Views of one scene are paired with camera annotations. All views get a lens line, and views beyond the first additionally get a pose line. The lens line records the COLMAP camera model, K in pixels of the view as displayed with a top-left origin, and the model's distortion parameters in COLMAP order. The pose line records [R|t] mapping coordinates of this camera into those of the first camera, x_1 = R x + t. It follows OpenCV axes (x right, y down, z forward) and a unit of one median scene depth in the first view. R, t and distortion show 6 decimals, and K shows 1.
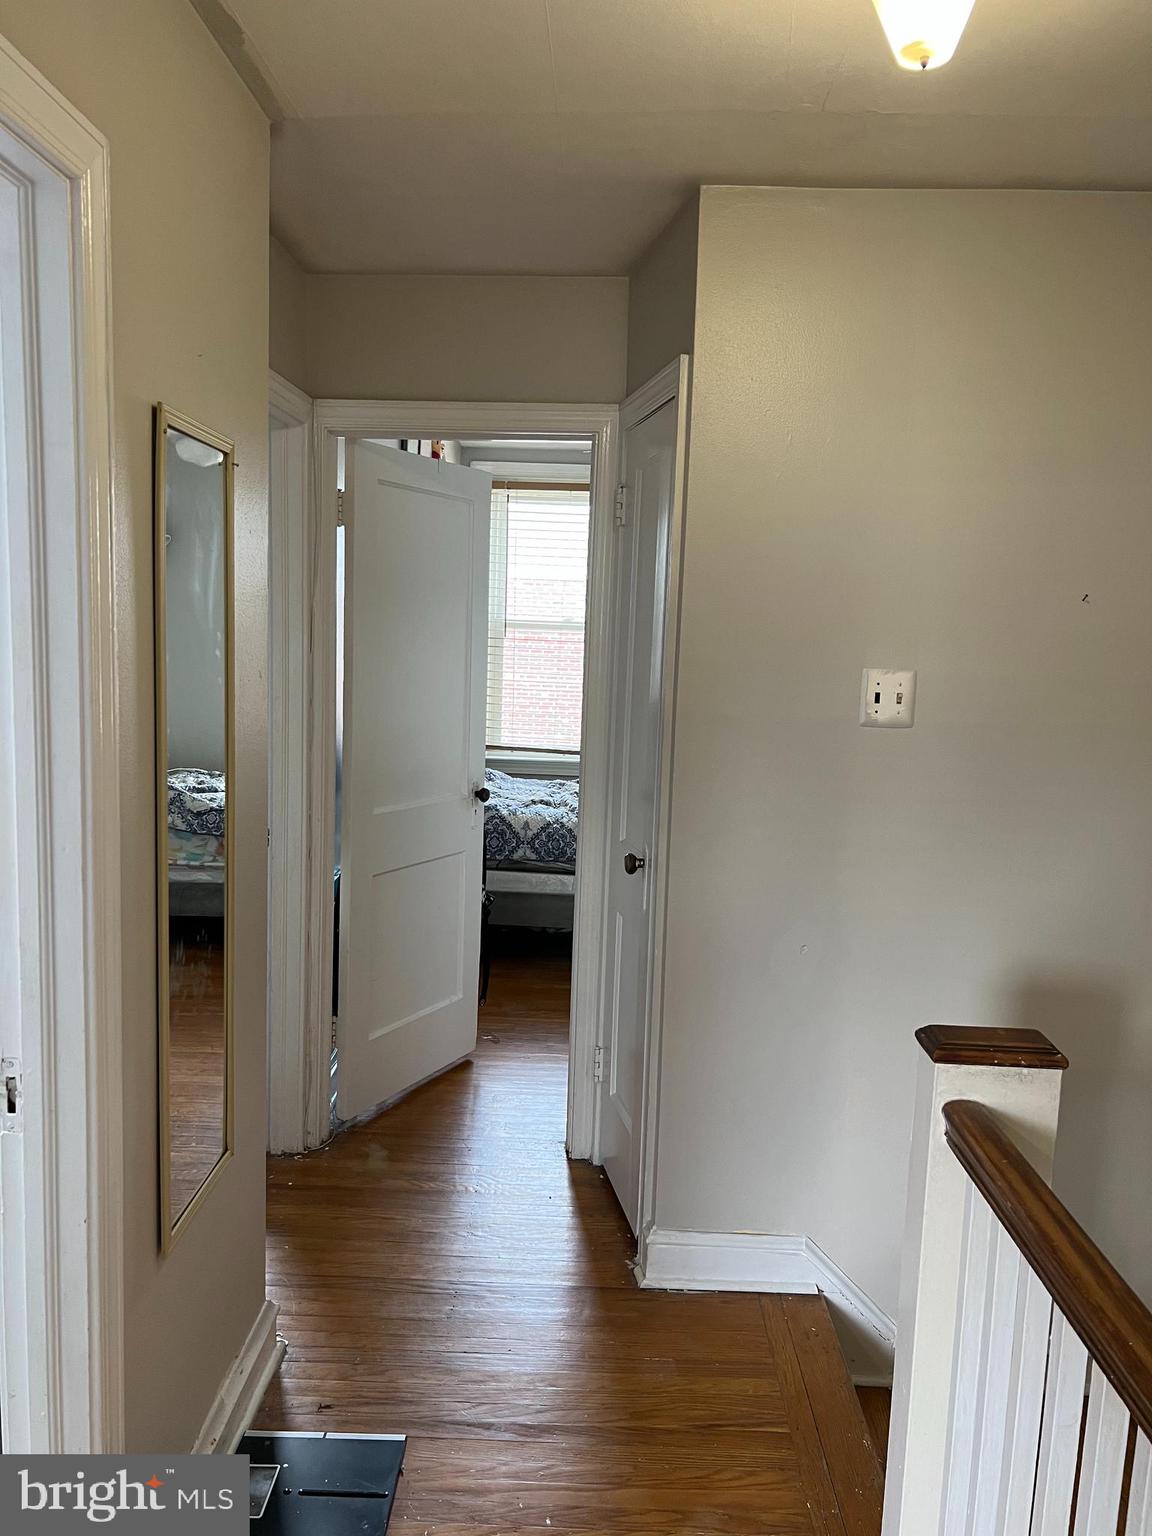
lens RADIAL K [[1158.6, 0, 576.0], [0, 1158.6, 768.0], [0, 0, 1]] dist [0.041446, -0.005277]
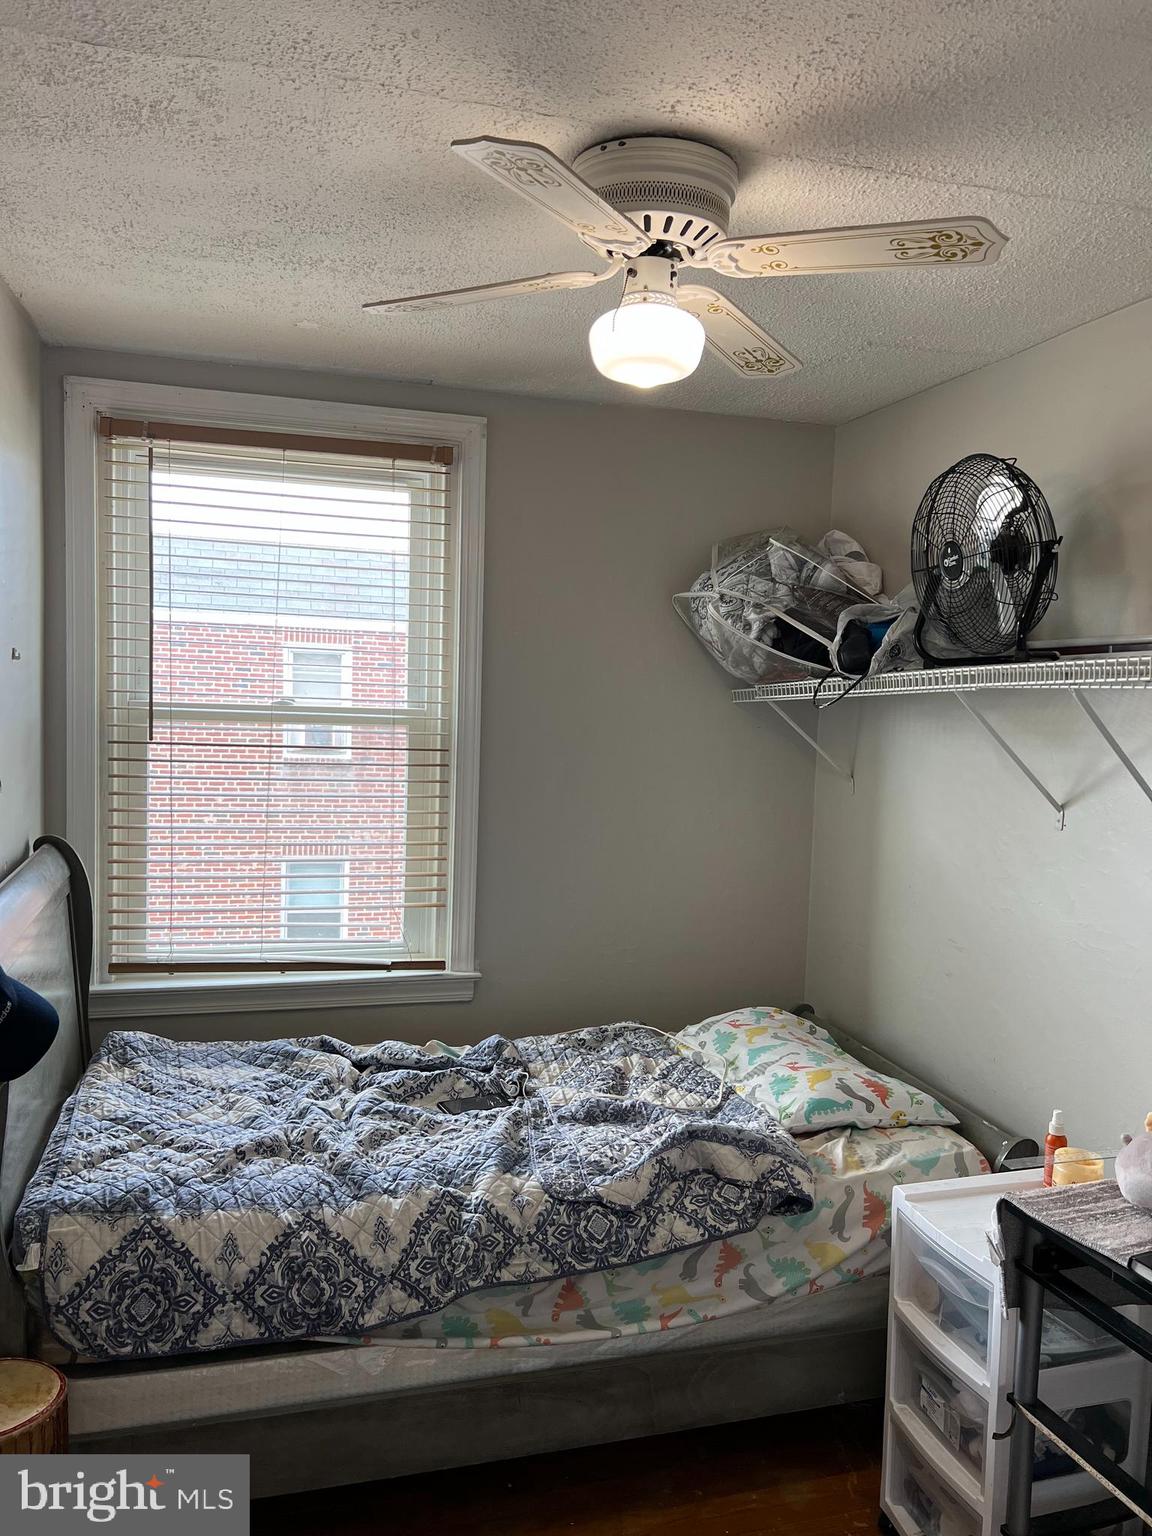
lens RADIAL K [[1158.6, 0, 576.0], [0, 1158.6, 768.0], [0, 0, 1]] dist [0.041446, -0.005277]
pose [[0.952413, -0.020628, 0.304113, -0.048374], [0.031599, 0.999014, -0.031198, -0.096262], [-0.303169, 0.039323, 0.952125, 0.579254]]
